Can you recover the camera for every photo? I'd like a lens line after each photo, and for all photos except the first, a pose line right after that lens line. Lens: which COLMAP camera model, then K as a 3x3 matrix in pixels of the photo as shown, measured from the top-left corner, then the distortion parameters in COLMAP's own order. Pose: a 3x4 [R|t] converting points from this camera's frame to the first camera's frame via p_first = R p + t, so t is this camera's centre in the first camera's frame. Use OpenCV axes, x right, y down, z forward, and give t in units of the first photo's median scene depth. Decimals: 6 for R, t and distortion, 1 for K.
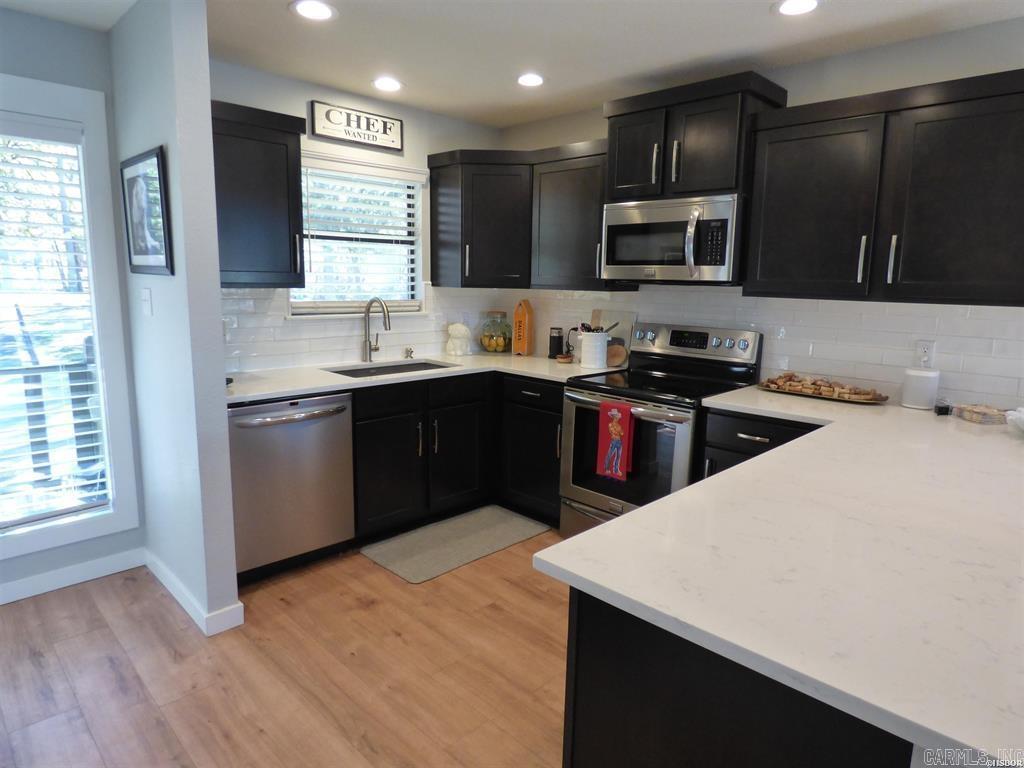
lens RADIAL K [[625.1, 0, 509.2], [0, 625.1, 382.6], [0, 0, 1]] dist [-0.013218, 0.002842]
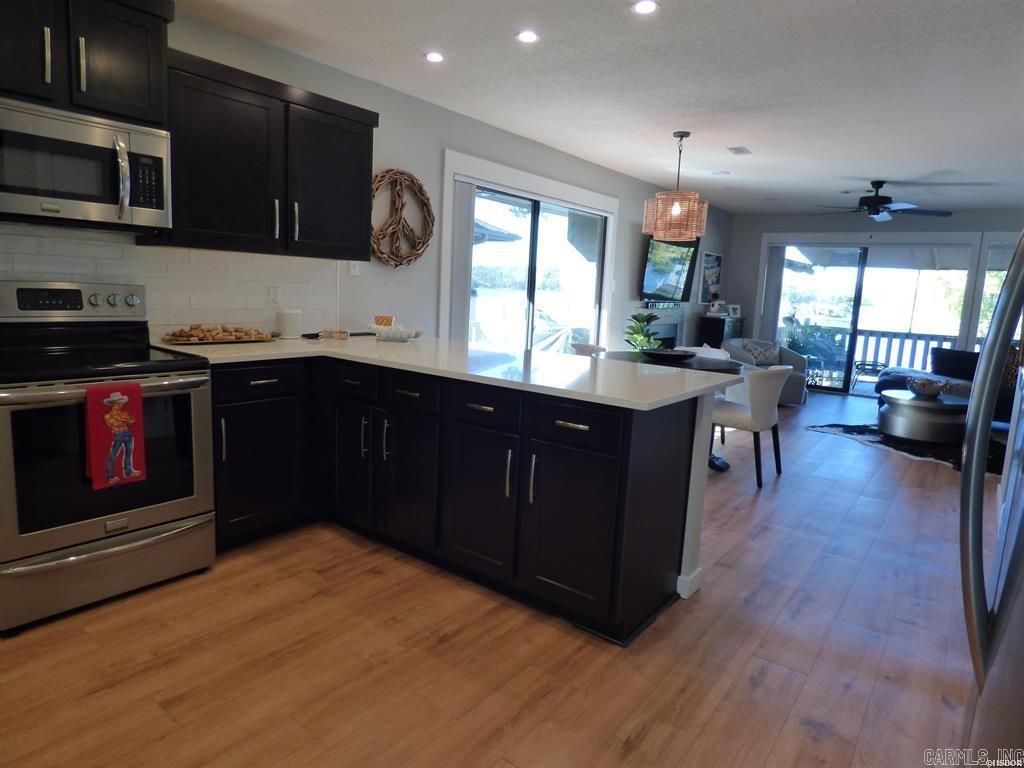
lens RADIAL K [[638.4, 0, 514.3], [0, 638.4, 374.3], [0, 0, 1]] dist [-0.006658, 0.000916]
pose [[-0.144156, -0.160007, 0.976533, -0.542823], [0.114294, 0.977544, 0.177045, -0.050429], [-0.982932, 0.137134, -0.122631, 0.530577]]
